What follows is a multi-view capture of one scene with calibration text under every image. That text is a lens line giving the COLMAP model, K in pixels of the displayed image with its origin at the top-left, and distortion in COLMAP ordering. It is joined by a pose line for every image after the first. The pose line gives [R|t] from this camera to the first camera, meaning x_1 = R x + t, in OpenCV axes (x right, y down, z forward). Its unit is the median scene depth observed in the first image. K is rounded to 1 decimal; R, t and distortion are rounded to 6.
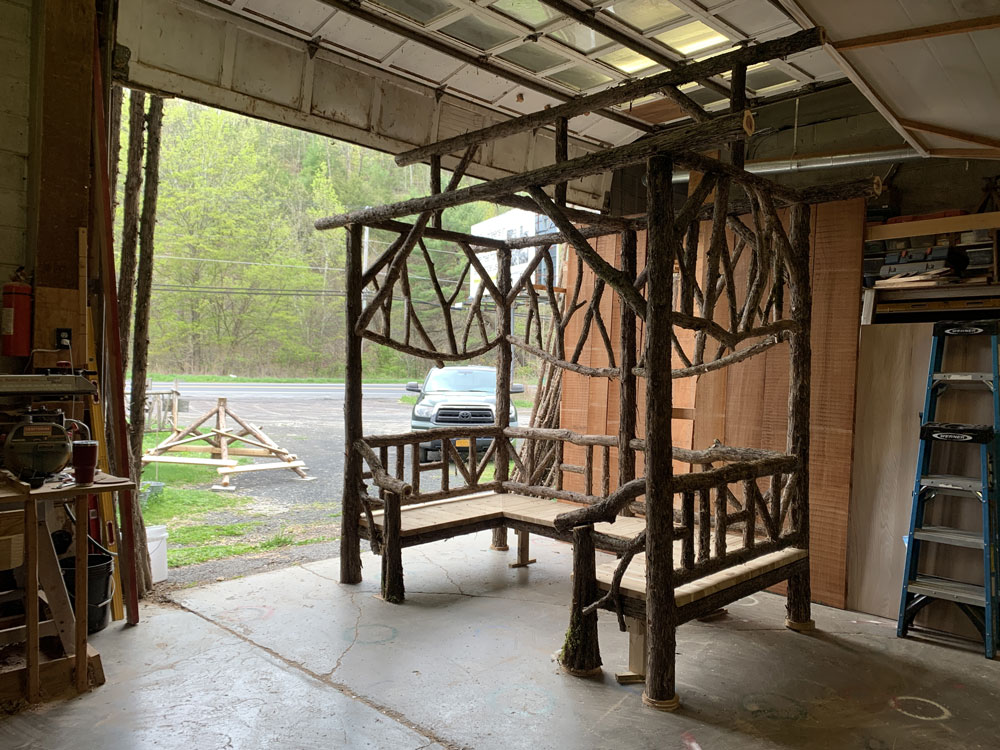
lens RADIAL K [[770.9, 0, 500.0], [0, 770.9, 375.0], [0, 0, 1]] dist [0.006977, 0.000248]
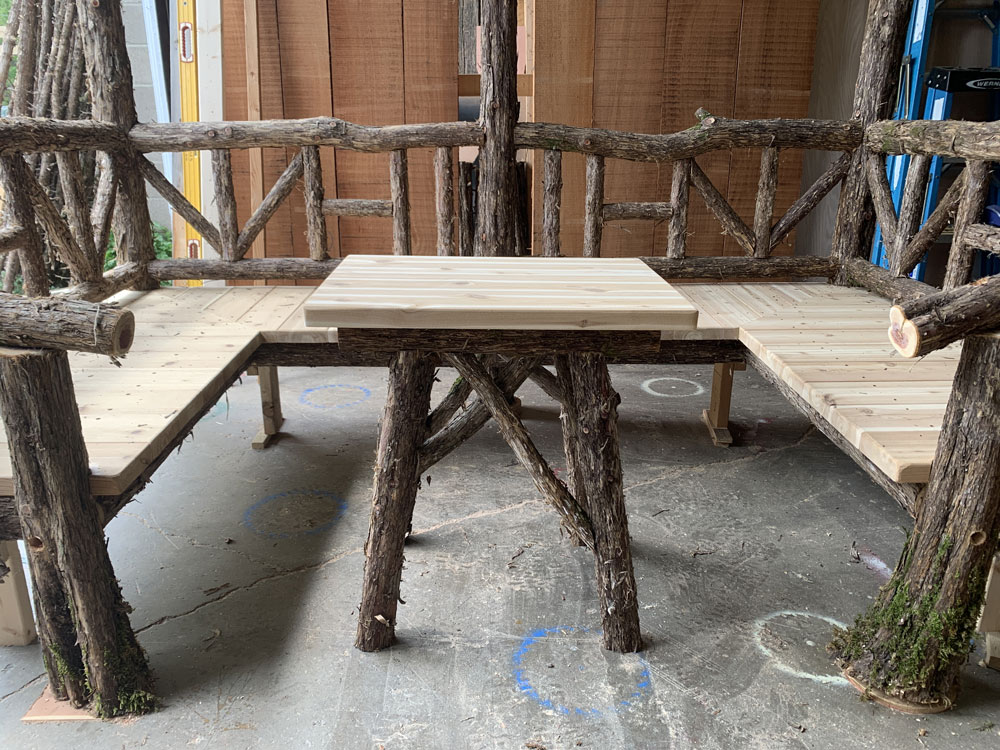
lens RADIAL K [[770.9, 0, 500.0], [0, 770.9, 375.0], [0, 0, 1]] dist [0.006977, 0.000248]
pose [[0.670935, -0.256038, 0.695910, -0.192744], [0.021269, 0.944755, 0.327087, 0.070585], [-0.741211, -0.204652, 0.639315, 0.654336]]
